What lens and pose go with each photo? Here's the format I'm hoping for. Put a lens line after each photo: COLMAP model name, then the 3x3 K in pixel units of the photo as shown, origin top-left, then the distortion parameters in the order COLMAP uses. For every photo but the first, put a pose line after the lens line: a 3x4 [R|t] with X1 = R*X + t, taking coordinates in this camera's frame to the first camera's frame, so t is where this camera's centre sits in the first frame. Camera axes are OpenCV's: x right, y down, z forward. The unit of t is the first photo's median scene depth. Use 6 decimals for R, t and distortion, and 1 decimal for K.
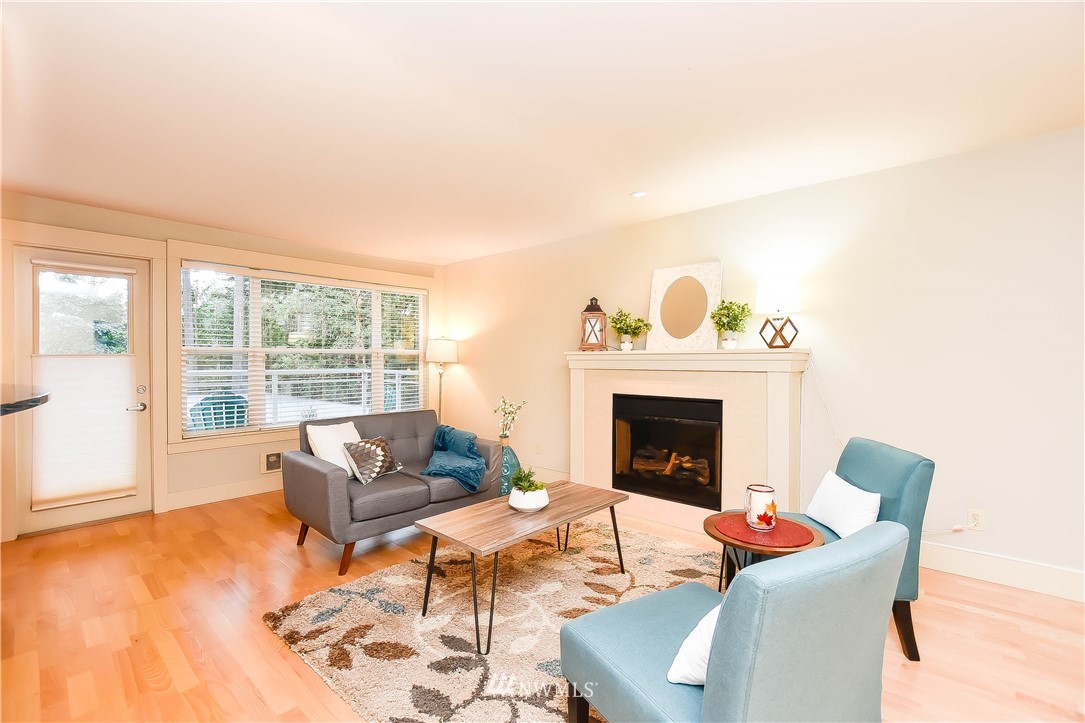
lens RADIAL K [[473.4, 0, 535.0], [0, 473.4, 364.9], [0, 0, 1]] dist [-0.019310, 0.003063]
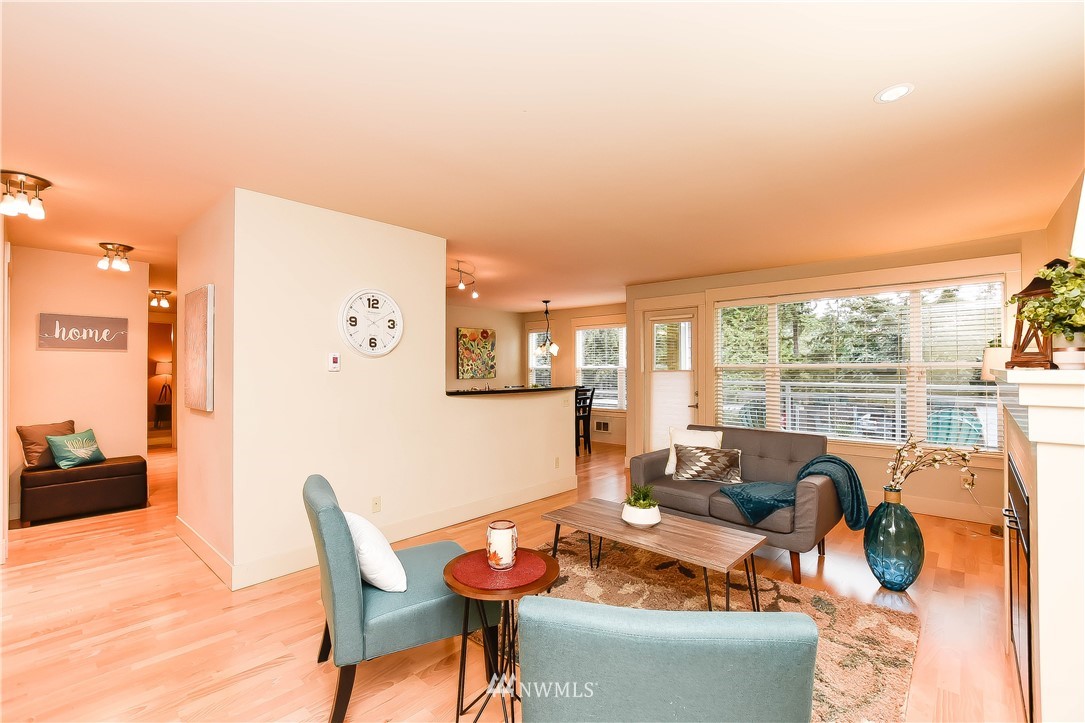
lens RADIAL K [[473.4, 0, 538.7], [0, 473.4, 362.0], [0, 0, 1]] dist [-0.019310, 0.003063]
pose [[-0.000738, -0.012682, -0.999919, 0.647620], [-0.008441, 0.999884, -0.012675, -0.024611], [0.999964, 0.008431, -0.000845, 0.480423]]
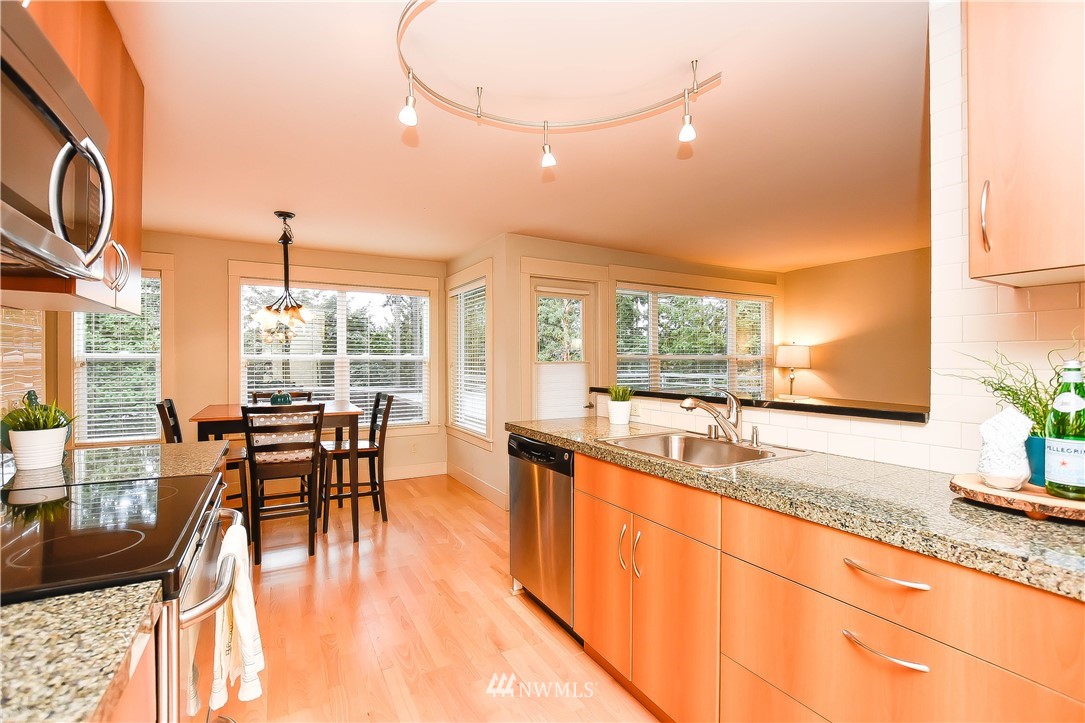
lens RADIAL K [[473.4, 0, 534.1], [0, 473.4, 360.6], [0, 0, 1]] dist [-0.019310, 0.003063]
pose [[0.948491, -0.005244, -0.316760, -0.624154], [0.000543, 0.999888, -0.014927, -0.006626], [0.316803, 0.013986, 0.948388, -0.220754]]
